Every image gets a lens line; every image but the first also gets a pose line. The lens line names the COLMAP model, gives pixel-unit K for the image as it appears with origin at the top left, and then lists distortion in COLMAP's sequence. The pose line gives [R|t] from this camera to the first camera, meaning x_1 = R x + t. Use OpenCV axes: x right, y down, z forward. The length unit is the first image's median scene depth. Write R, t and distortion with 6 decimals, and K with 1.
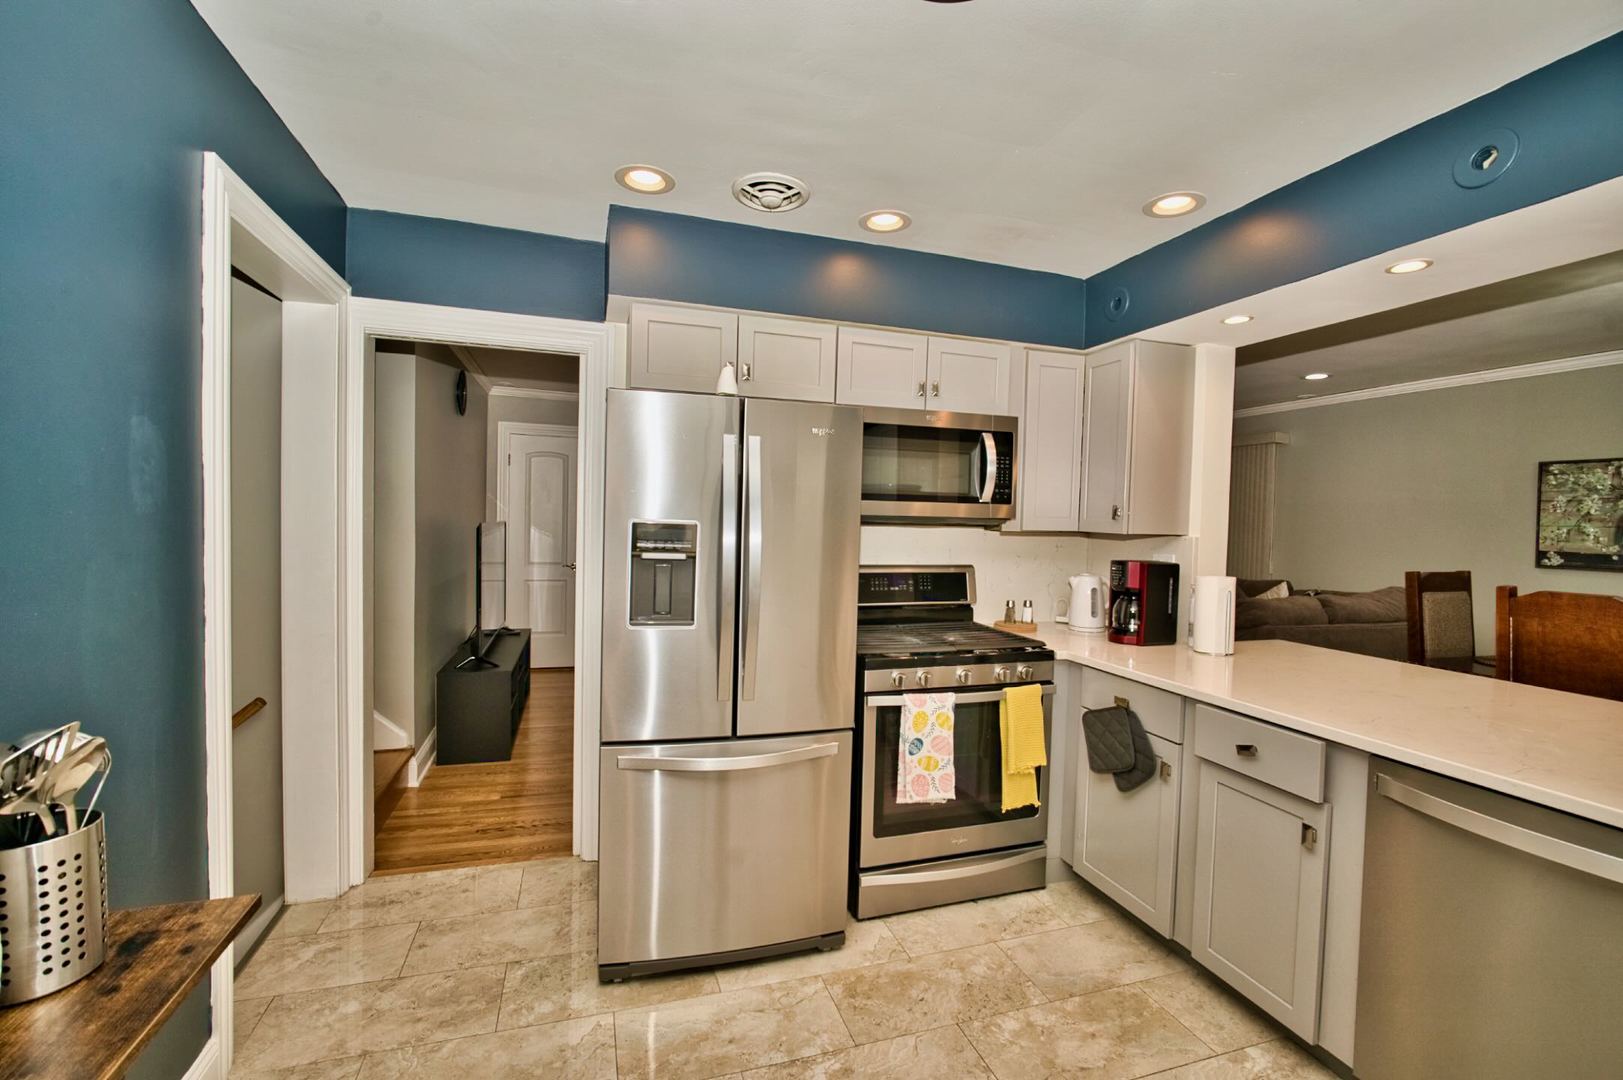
lens RADIAL K [[705.0, 0, 807.9], [0, 705.0, 542.5], [0, 0, 1]] dist [-0.023628, 0.006505]
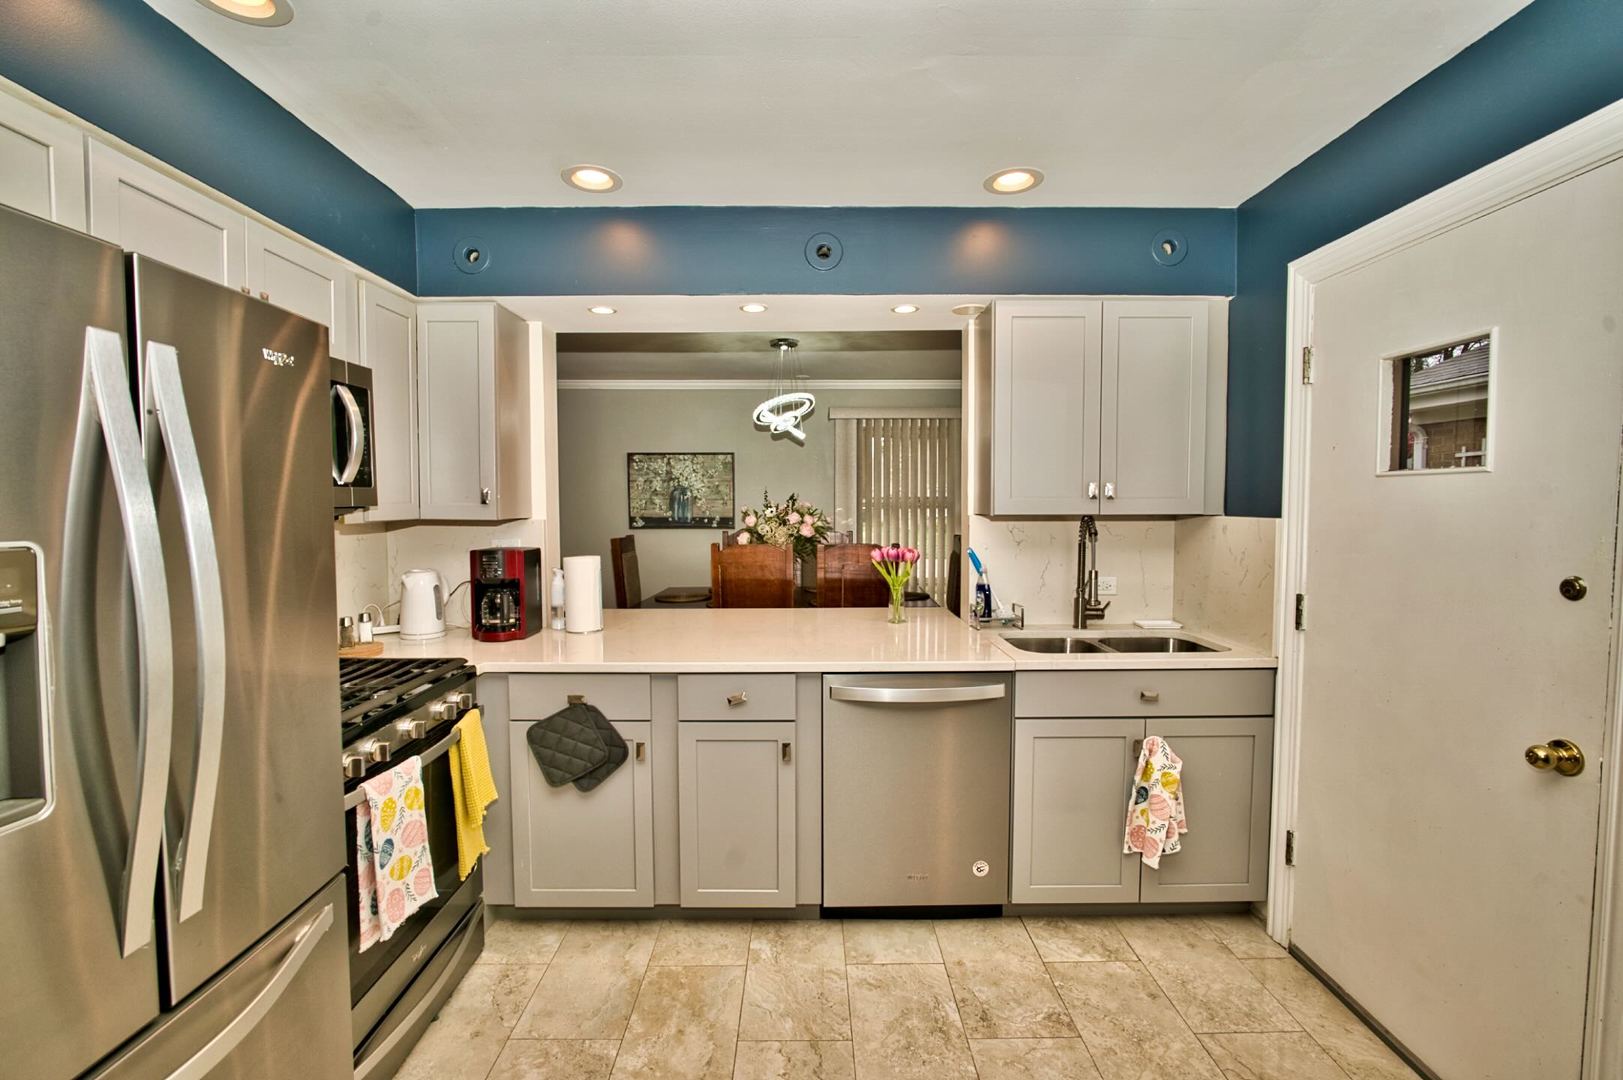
lens RADIAL K [[705.0, 0, 816.5], [0, 705.0, 541.5], [0, 0, 1]] dist [-0.023628, 0.006505]
pose [[0.293241, -0.076522, 0.952971, -0.278434], [0.041701, 0.996867, 0.067215, -0.027099], [-0.955129, 0.020029, 0.295513, 0.338712]]
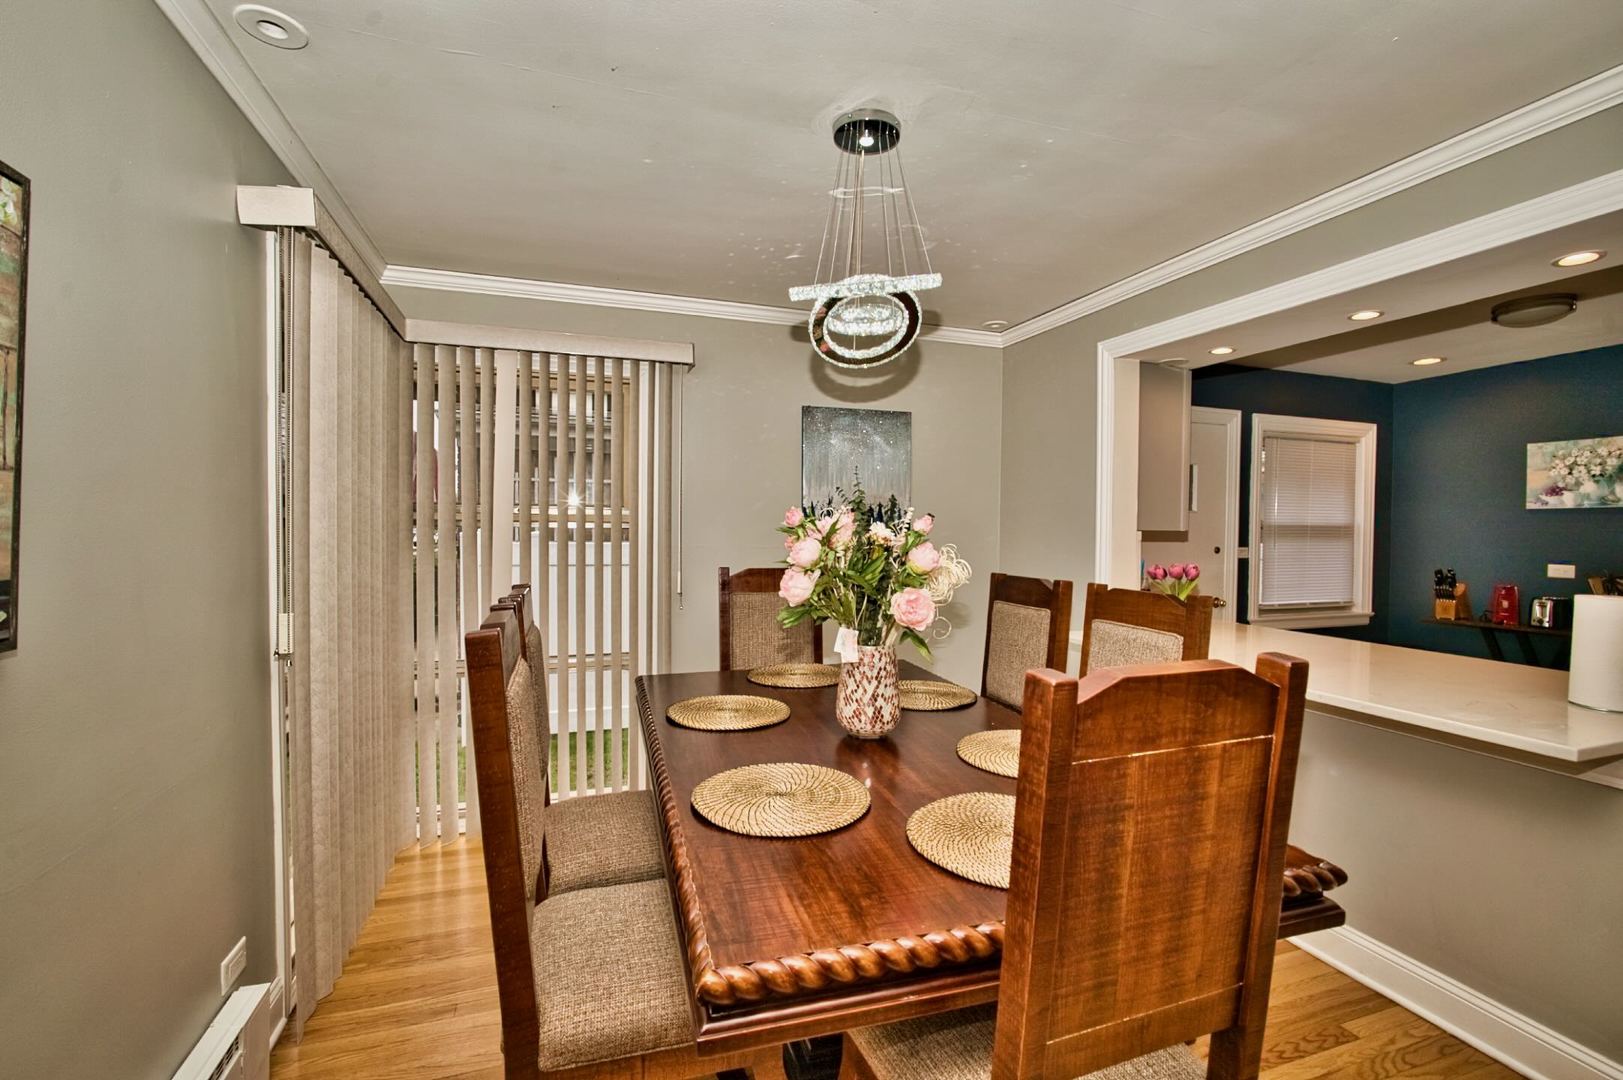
lens RADIAL K [[705.0, 0, 813.1], [0, 705.0, 544.4], [0, 0, 1]] dist [-0.023628, 0.006505]
pose [[-0.999156, -0.030040, -0.028026, 1.297223], [-0.031622, 0.997827, 0.057808, -0.015490], [0.026229, 0.058645, -0.997934, 1.544562]]
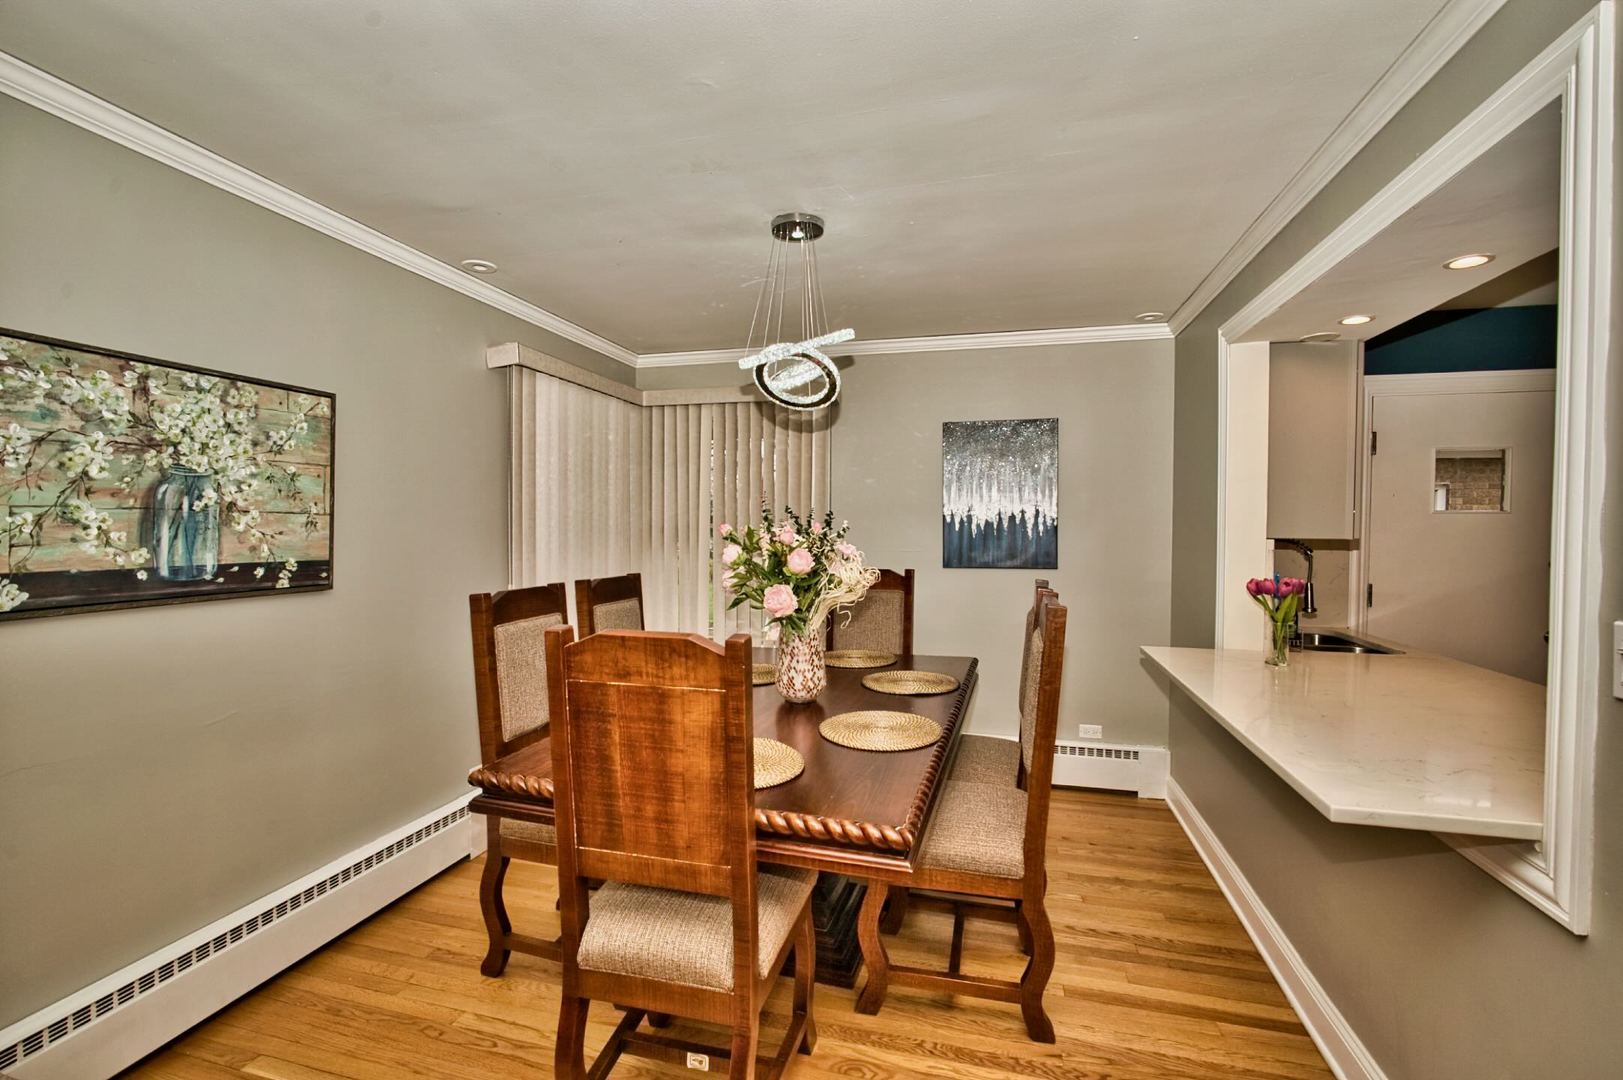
lens RADIAL K [[705.0, 0, 809.7], [0, 705.0, 543.1], [0, 0, 1]] dist [-0.023628, 0.006505]
pose [[-0.845426, -0.040518, 0.532553, 0.764147], [-0.004750, 0.997649, 0.068361, -0.045196], [-0.534071, 0.055265, -0.843631, 1.591247]]
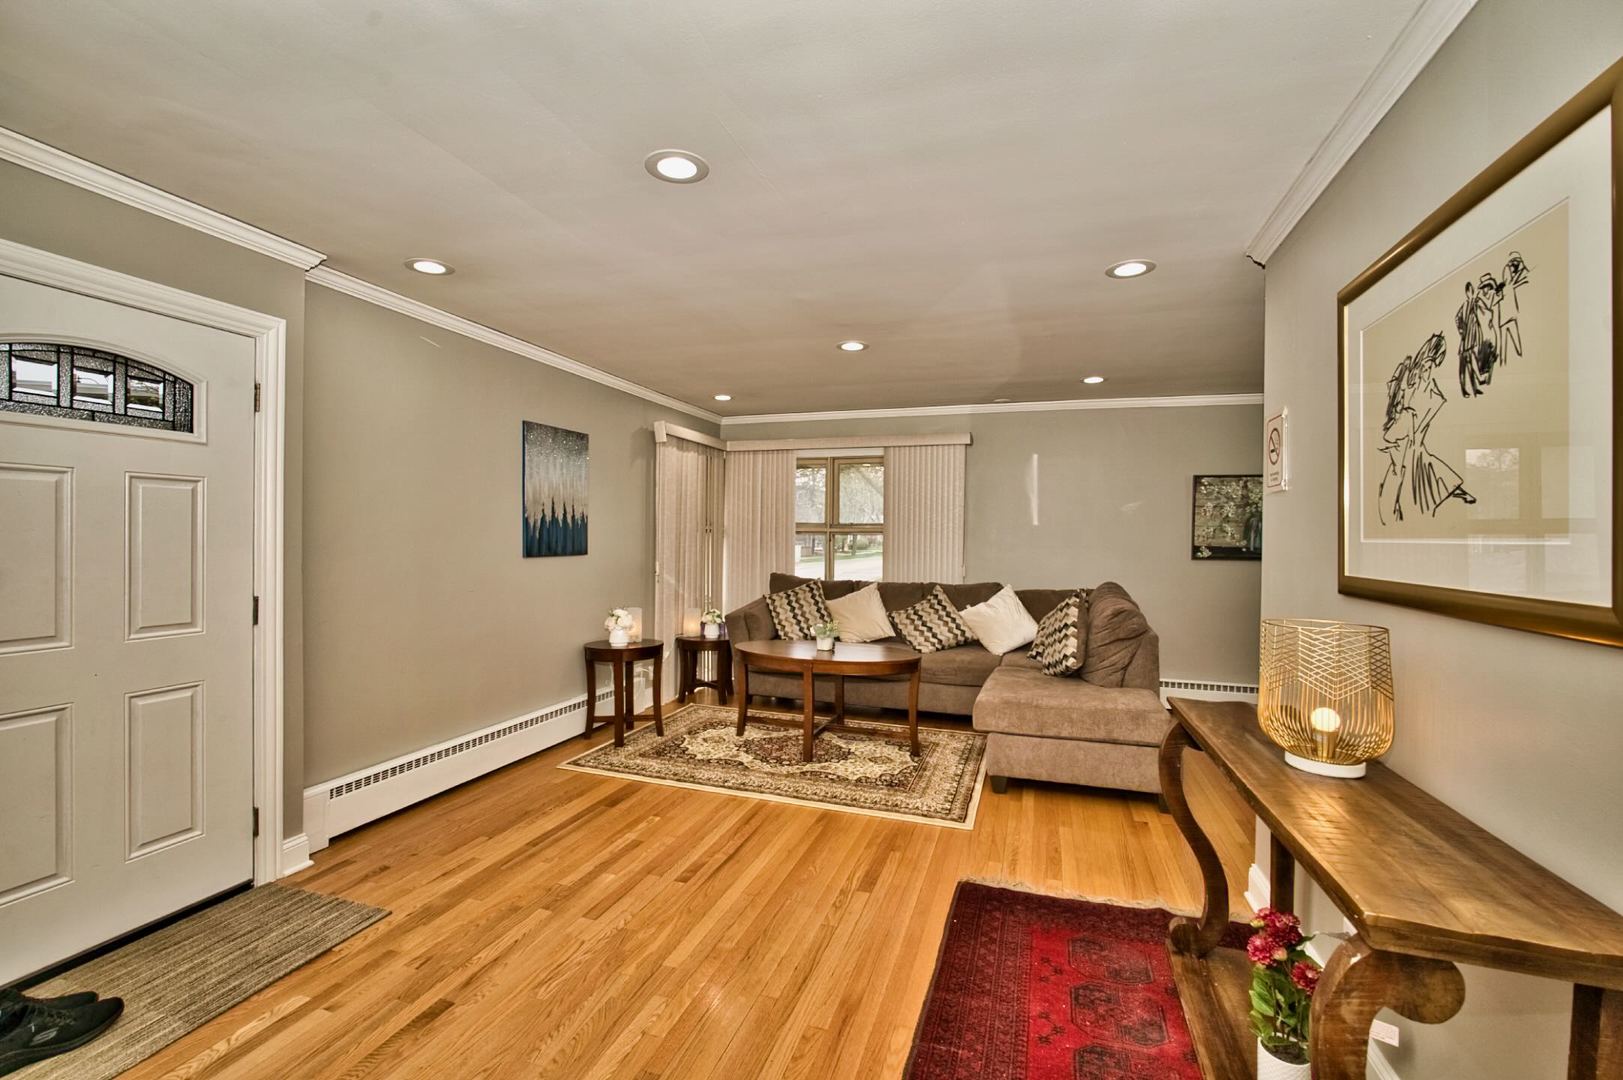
lens RADIAL K [[705.0, 0, 810.1], [0, 705.0, 540.2], [0, 0, 1]] dist [-0.023628, 0.006505]
pose [[0.585378, -0.020221, 0.810508, -0.570652], [0.028374, 0.999587, 0.004445, -0.035789], [-0.810264, 0.020395, 0.585710, 1.229395]]
